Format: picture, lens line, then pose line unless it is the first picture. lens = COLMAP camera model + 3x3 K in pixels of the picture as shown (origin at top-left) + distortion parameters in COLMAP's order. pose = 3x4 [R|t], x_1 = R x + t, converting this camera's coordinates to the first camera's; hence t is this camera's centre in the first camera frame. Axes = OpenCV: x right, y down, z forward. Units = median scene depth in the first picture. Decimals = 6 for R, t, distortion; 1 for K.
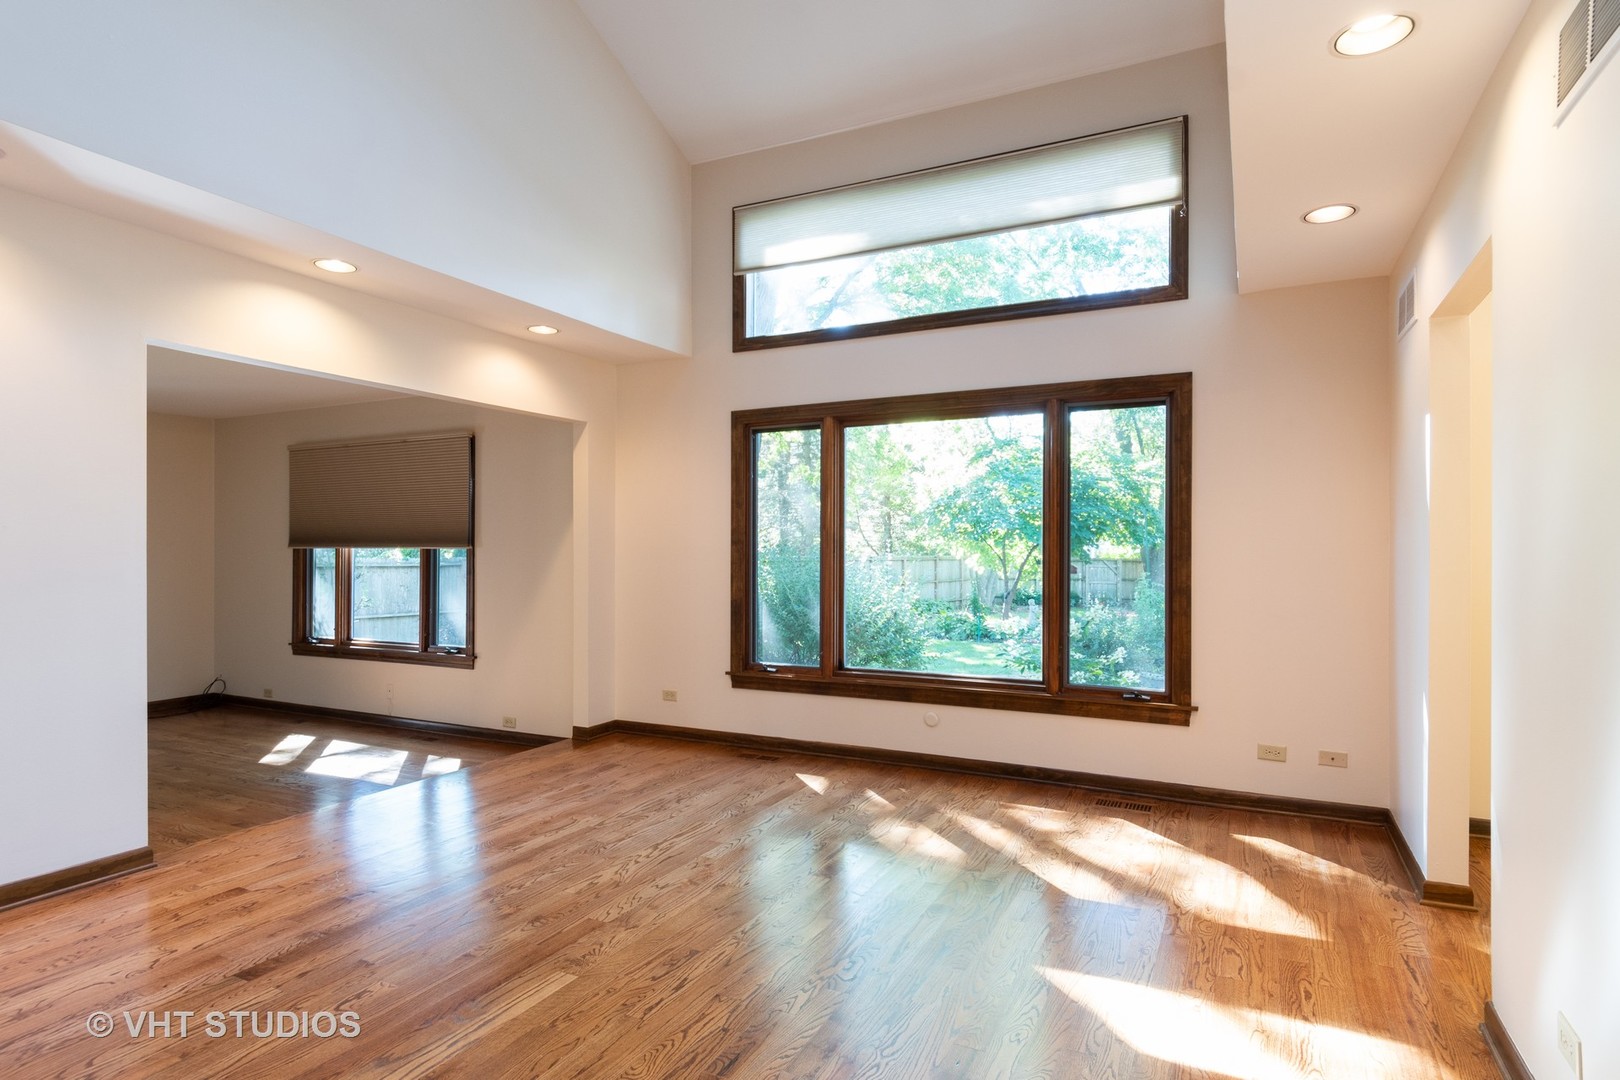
lens RADIAL K [[851.4, 0, 817.7], [0, 851.4, 543.2], [0, 0, 1]] dist [0.012873, -0.001722]
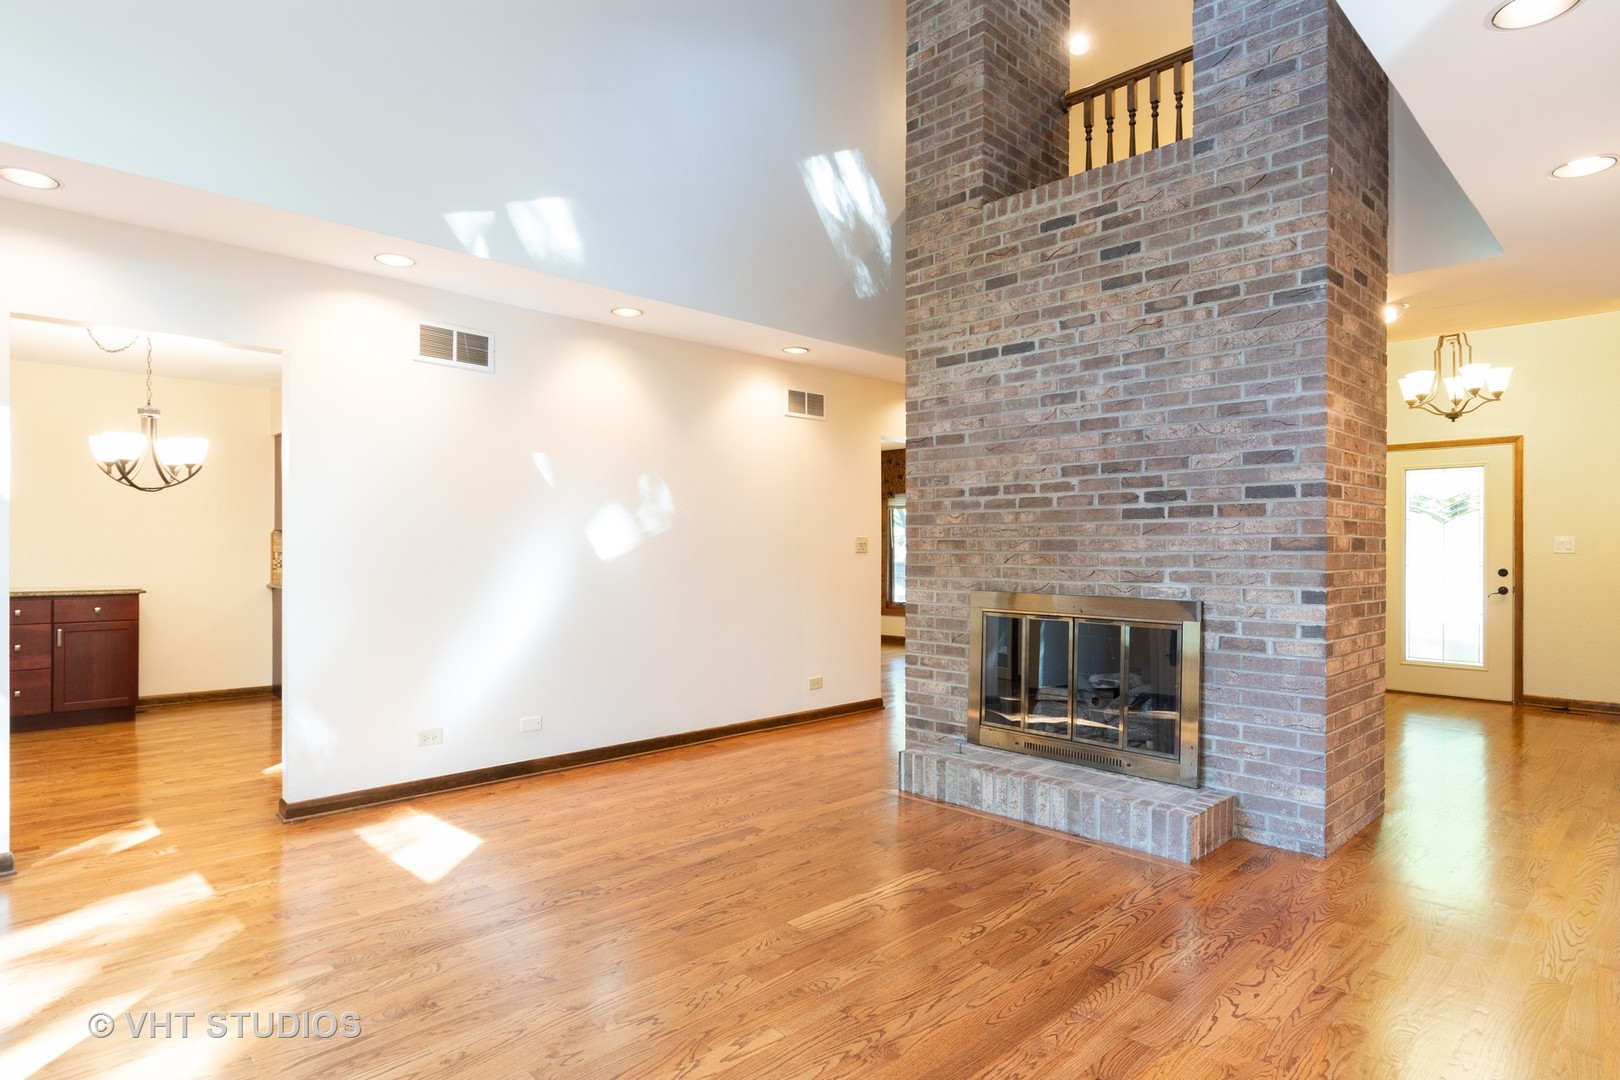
lens RADIAL K [[851.4, 0, 819.4], [0, 851.4, 544.1], [0, 0, 1]] dist [0.012873, -0.001722]
pose [[-0.948065, 0.000328, 0.318075, -0.261474], [-0.003090, 0.999943, -0.010241, 0.011914], [-0.318060, -0.010692, -0.948010, 0.793580]]
